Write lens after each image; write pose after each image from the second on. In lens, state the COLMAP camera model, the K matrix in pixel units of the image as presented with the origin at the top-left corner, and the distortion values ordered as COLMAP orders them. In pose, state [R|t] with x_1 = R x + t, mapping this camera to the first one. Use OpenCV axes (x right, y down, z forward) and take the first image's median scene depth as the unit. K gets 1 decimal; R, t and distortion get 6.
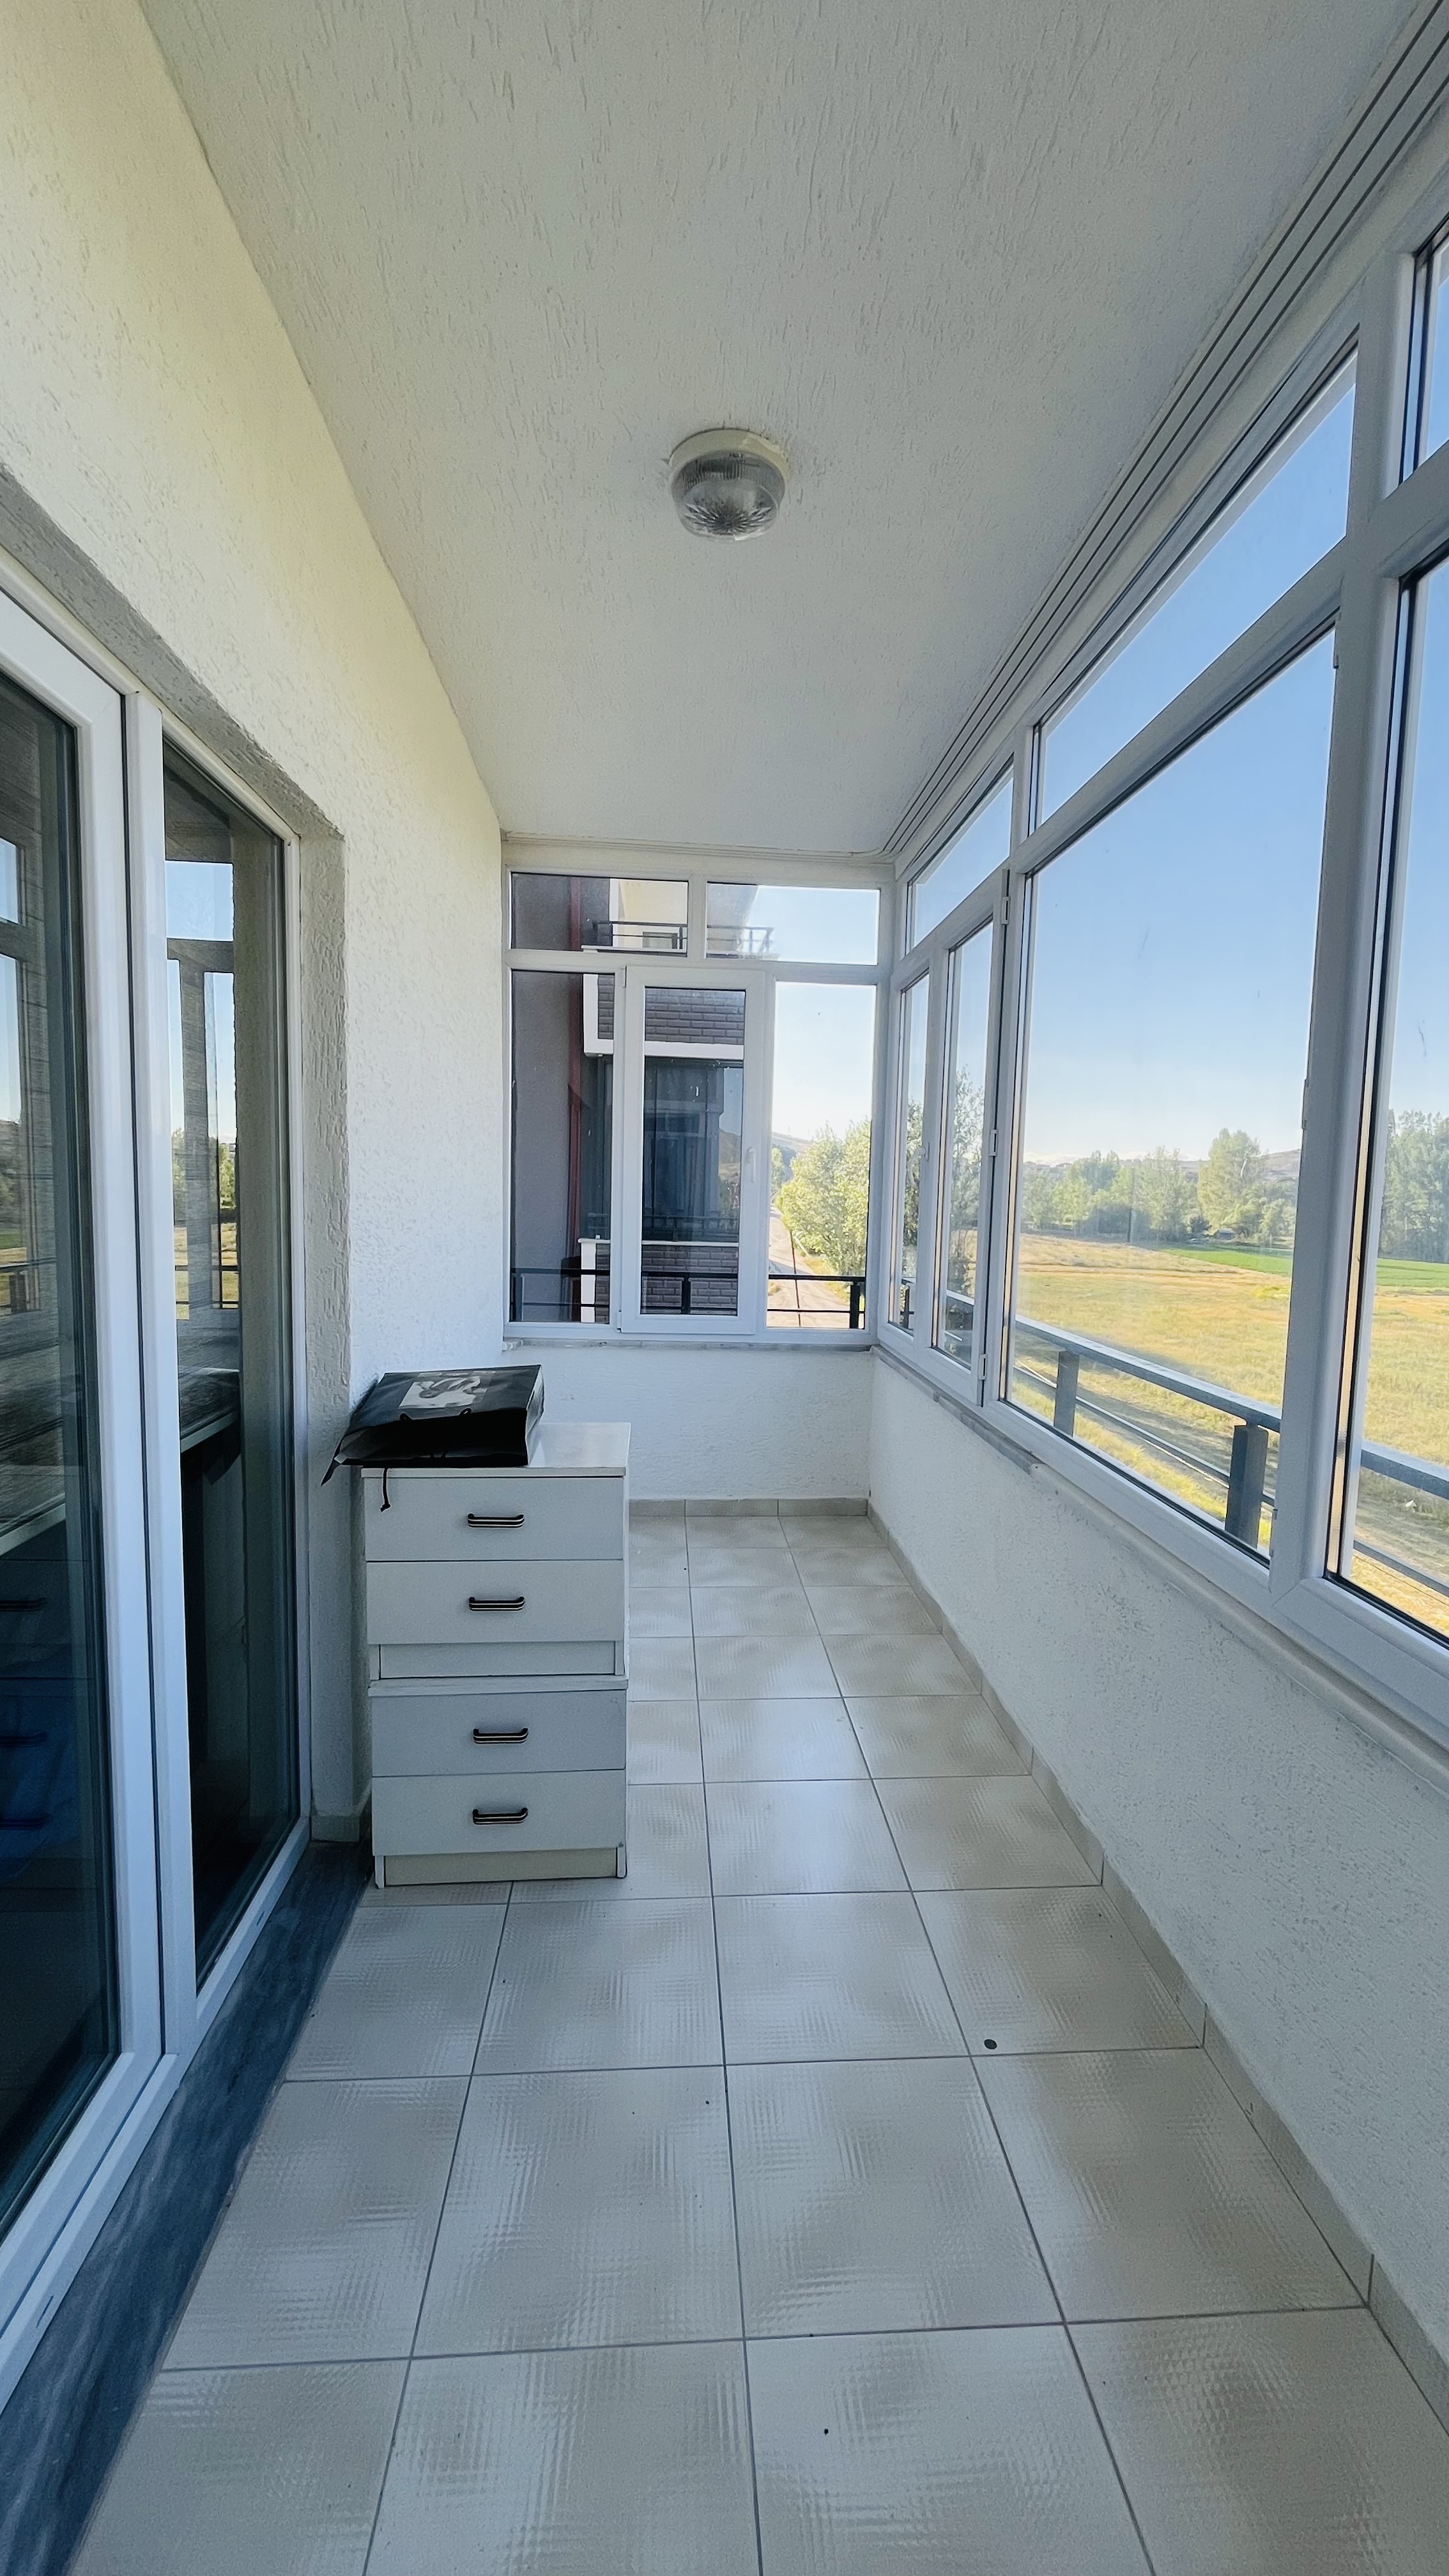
lens RADIAL K [[1040.2, 0, 721.5], [0, 1040.2, 1285.5], [0, 0, 1]] dist [-0.002041, -0.000060]
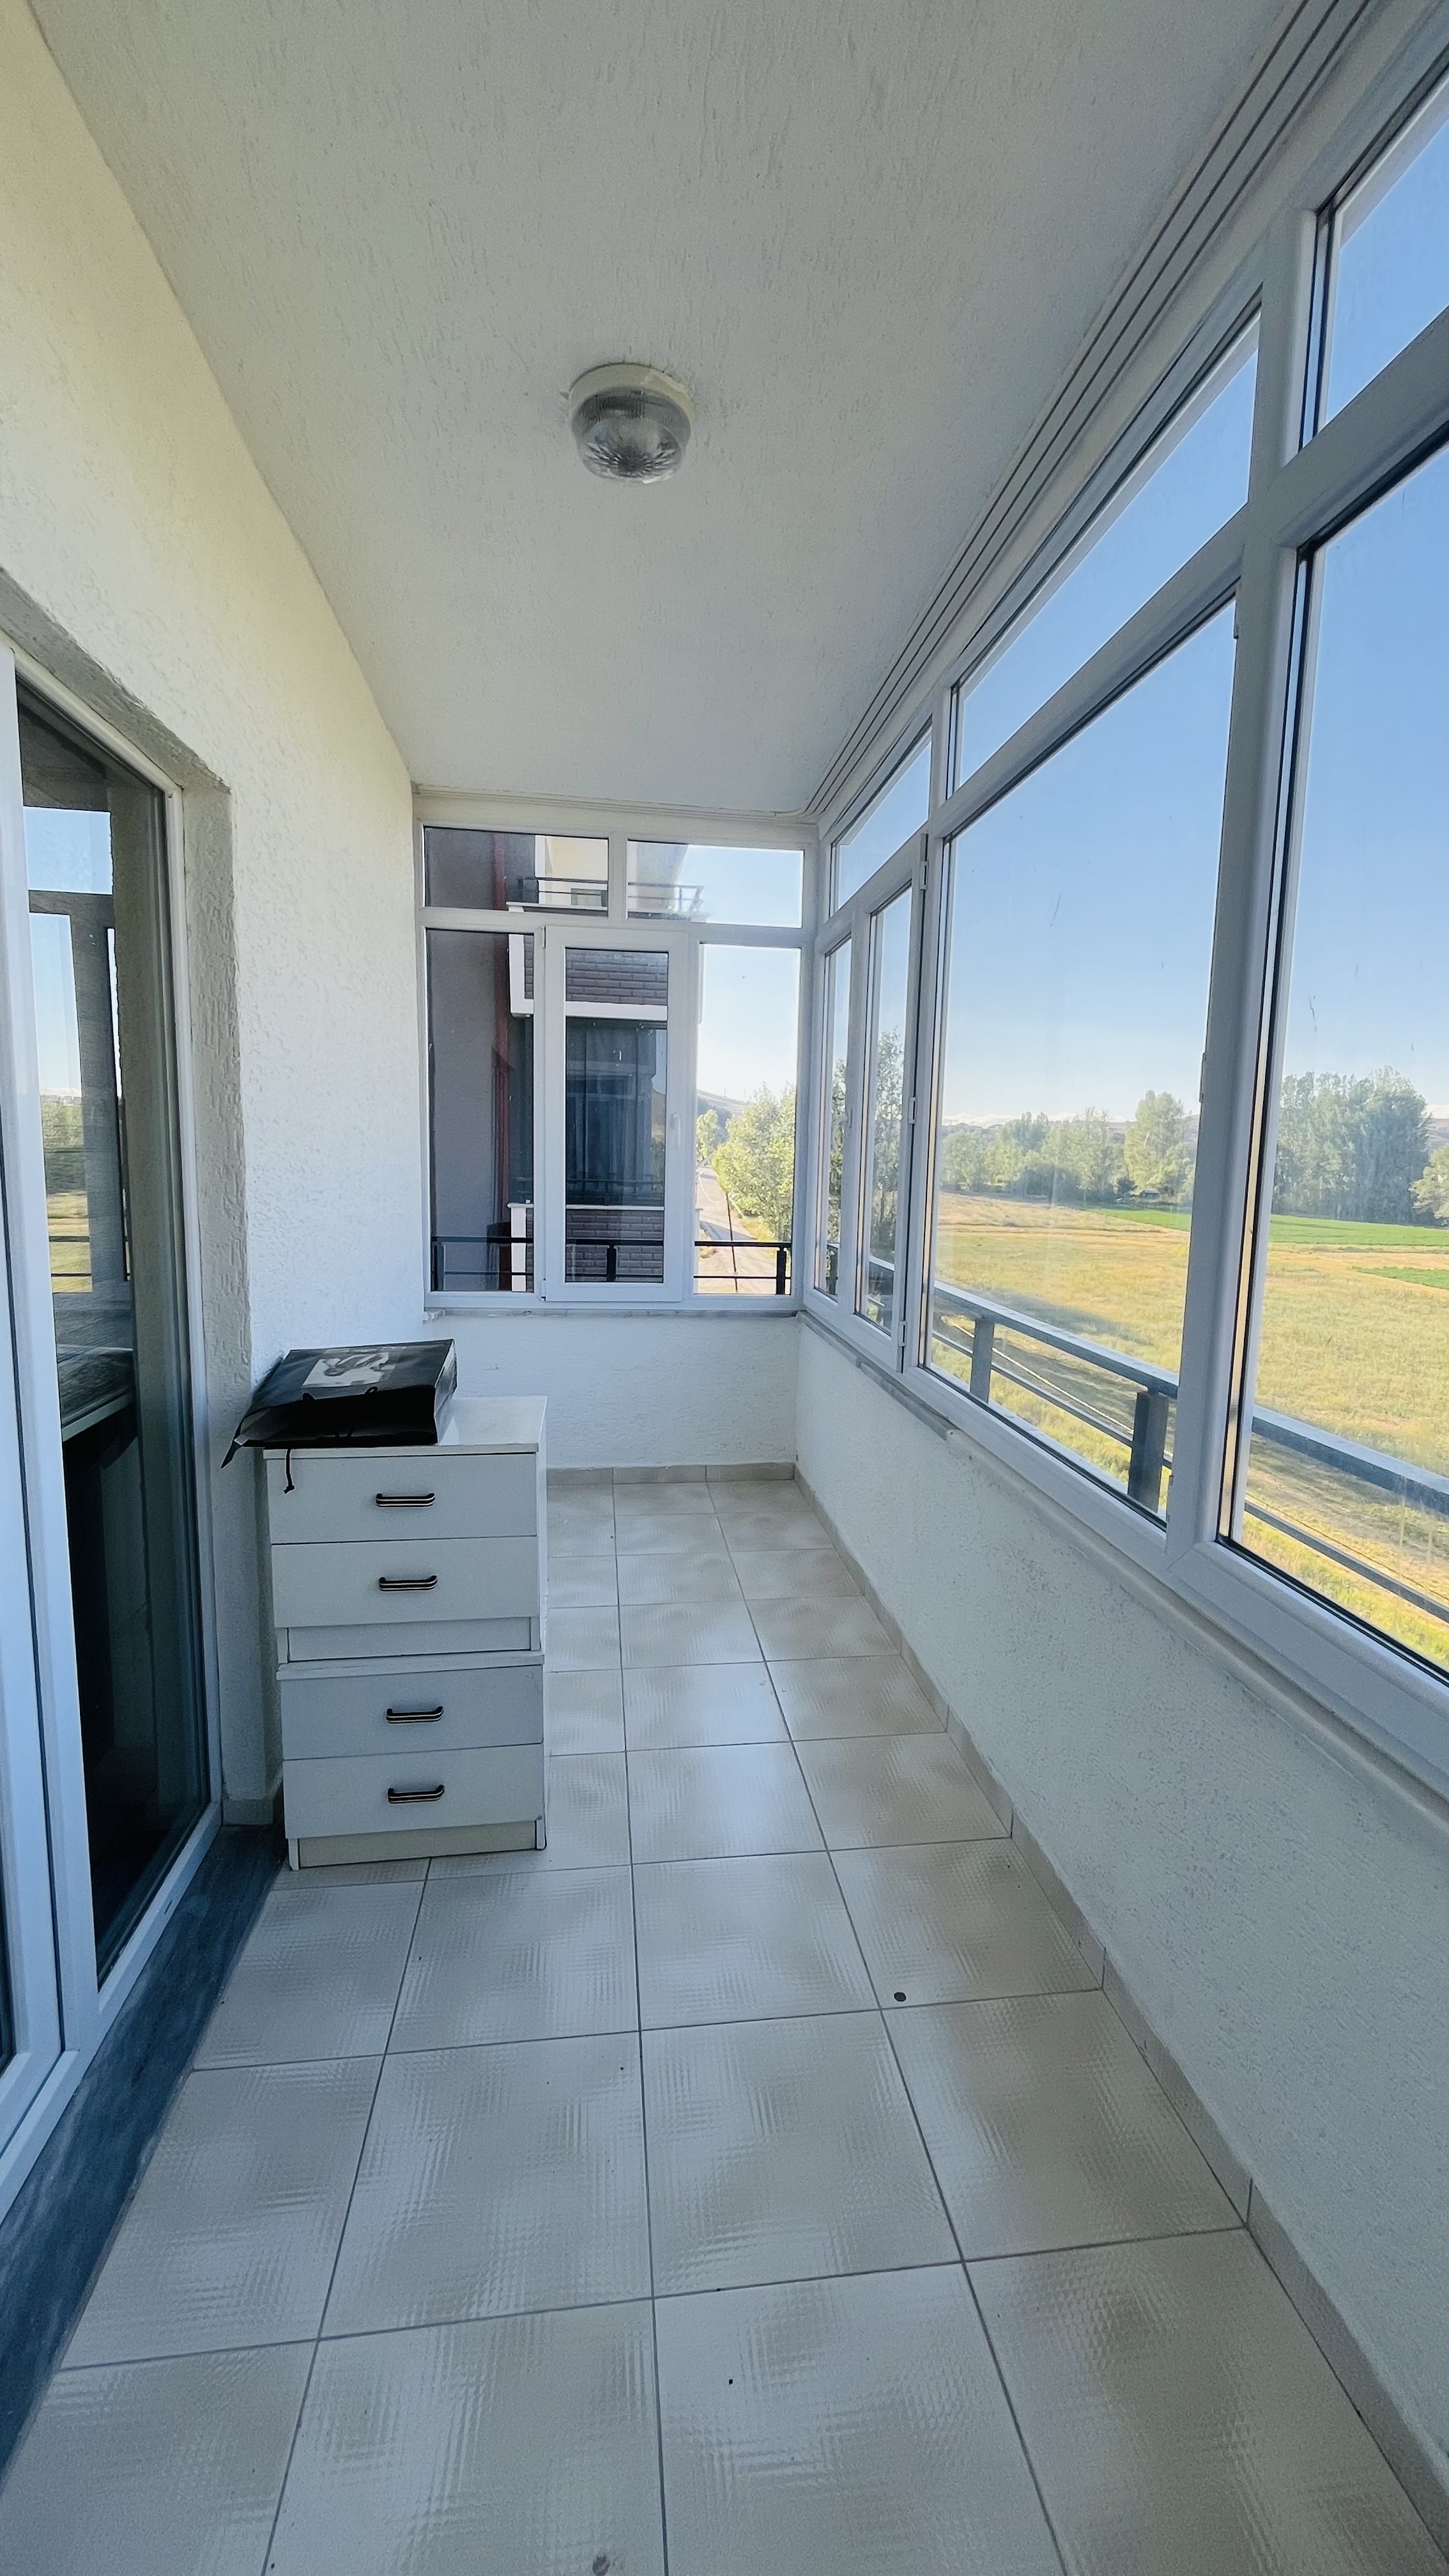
lens RADIAL K [[1040.2, 0, 722.1], [0, 1040.2, 1285.2], [0, 0, 1]] dist [-0.002041, -0.000060]
pose [[0.998125, -0.009450, 0.060483, 0.023346], [0.007253, 0.999310, 0.036440, -0.009736], [-0.060785, -0.035933, 0.997504, 0.009115]]
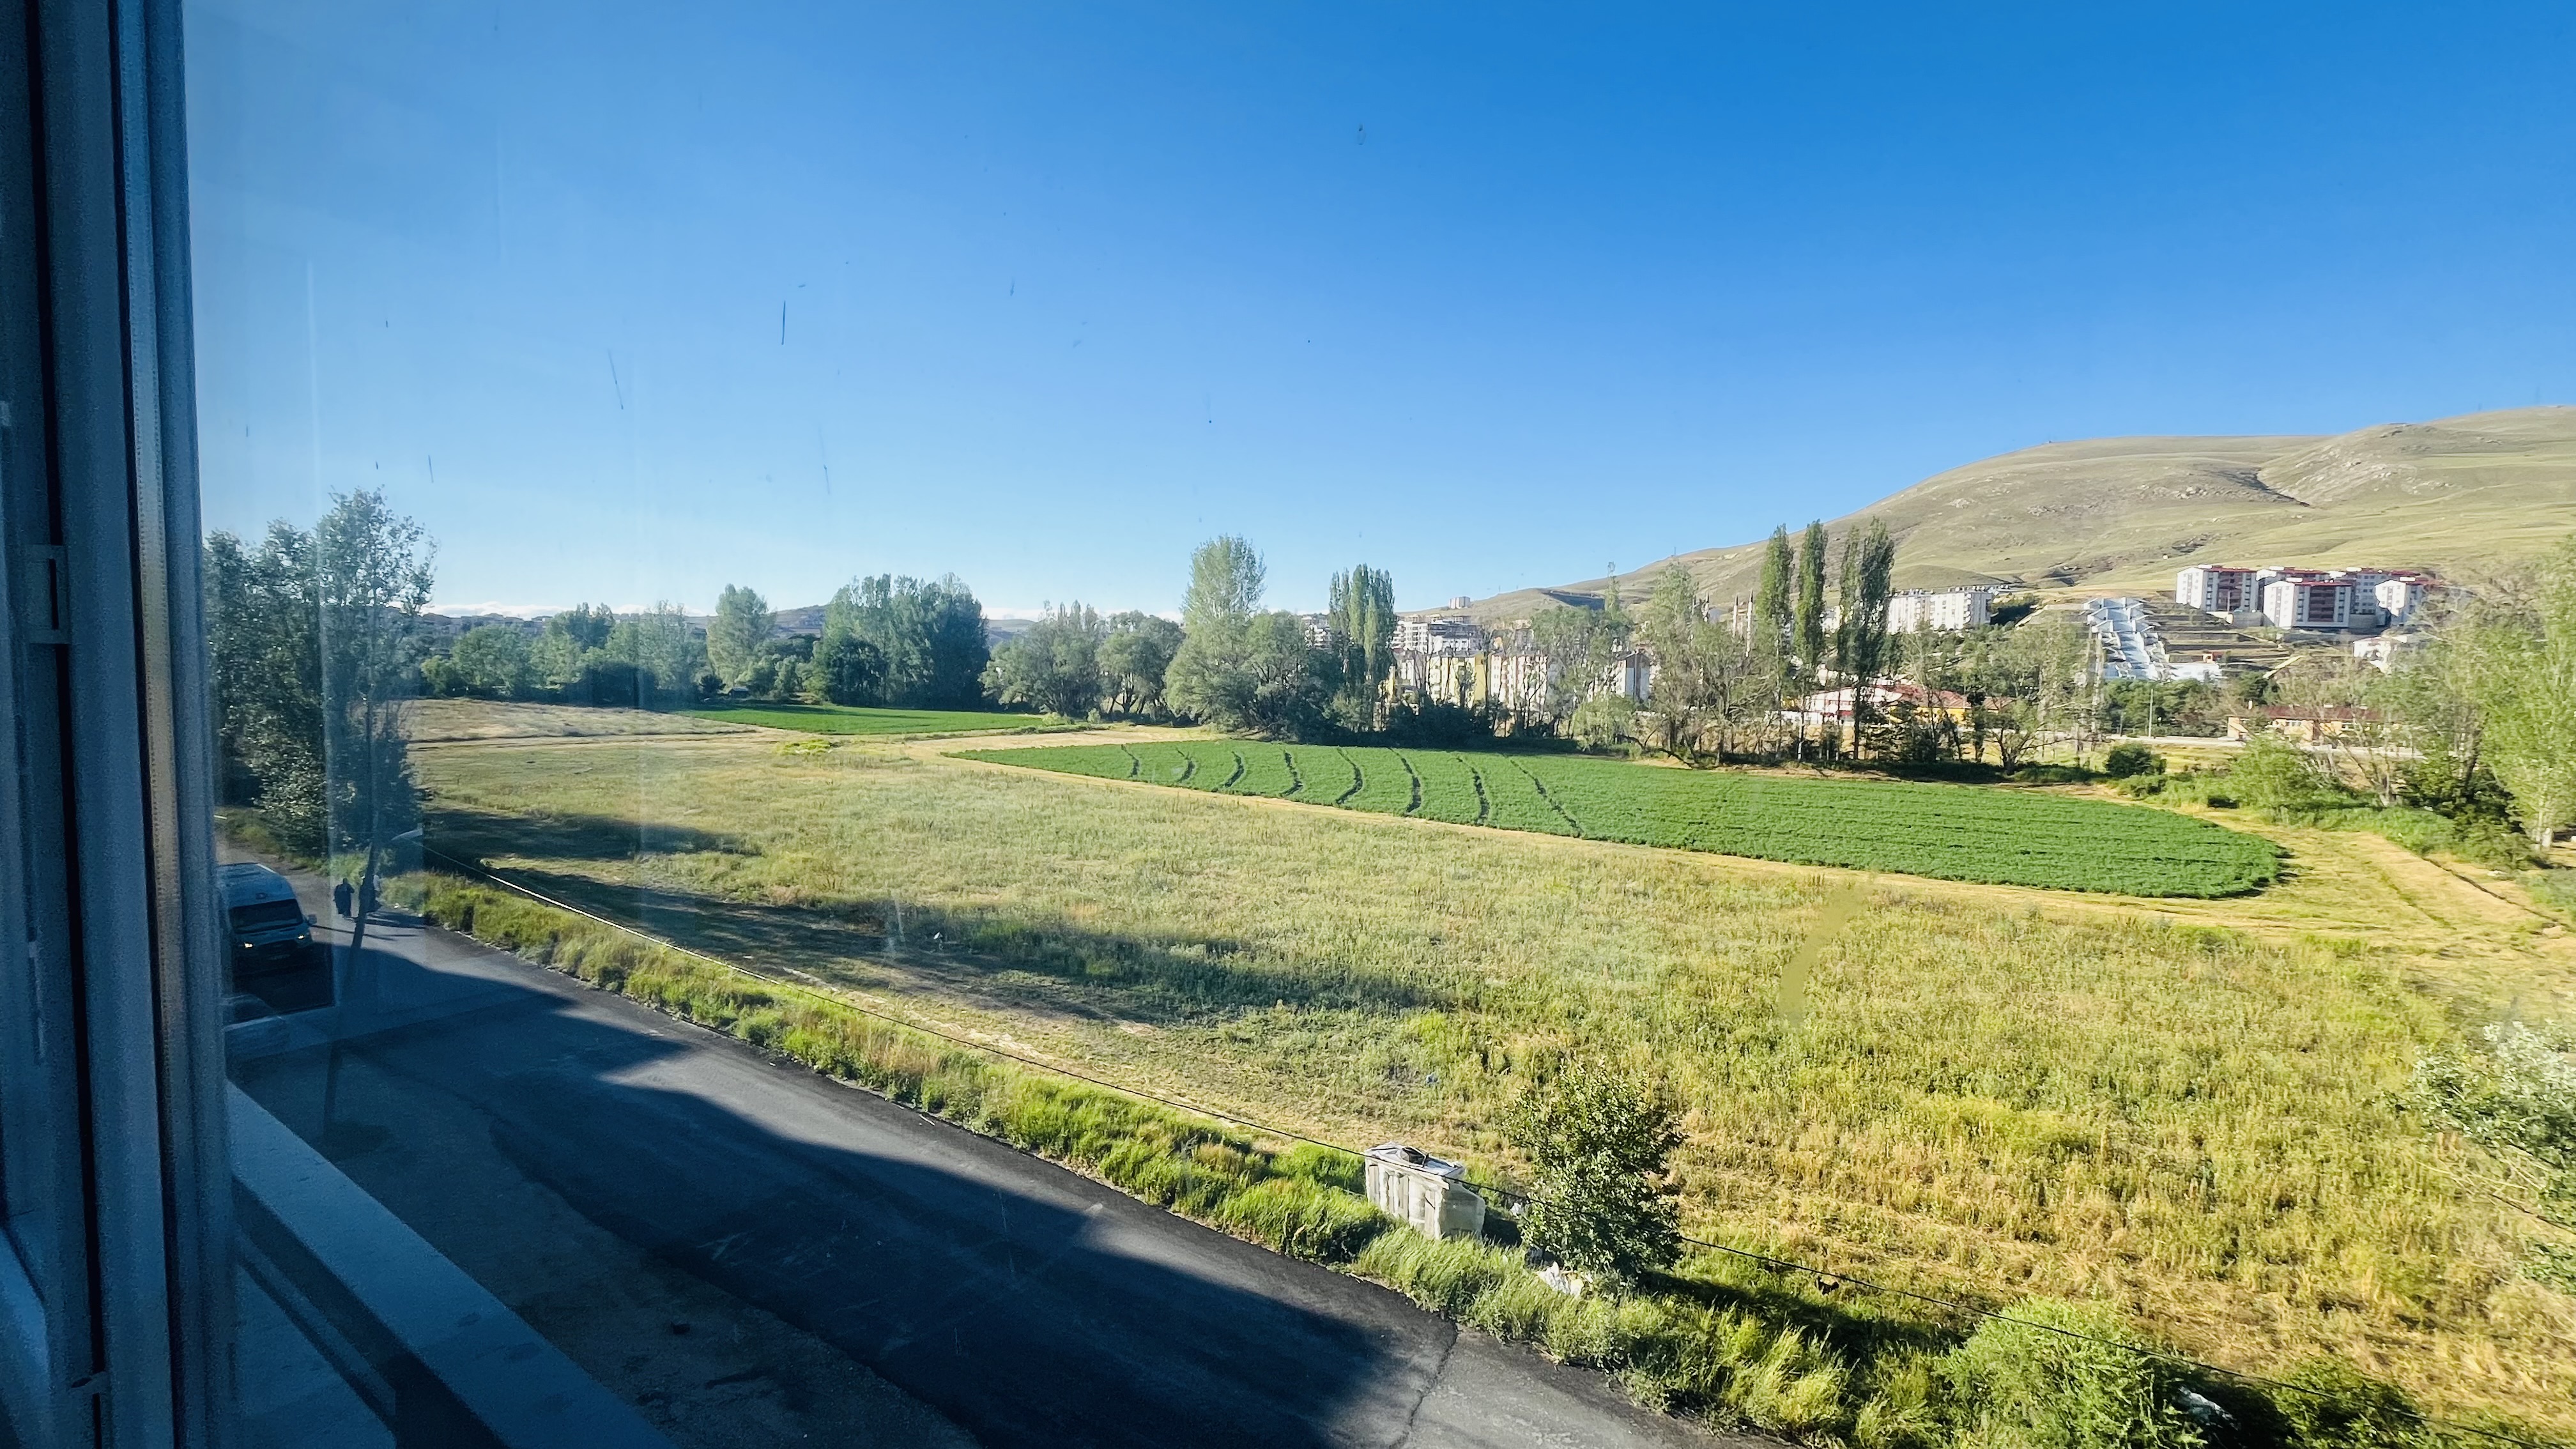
lens RADIAL K [[1040.2, 0, 1279.9], [0, 1040.2, 722.1], [0, 0, 1]] dist [-0.002041, -0.000060]
pose [[0.597329, -0.060545, 0.799708, 0.382332], [0.076041, 0.996930, 0.018679, -0.116172], [-0.798383, 0.049653, 0.600099, 0.948630]]
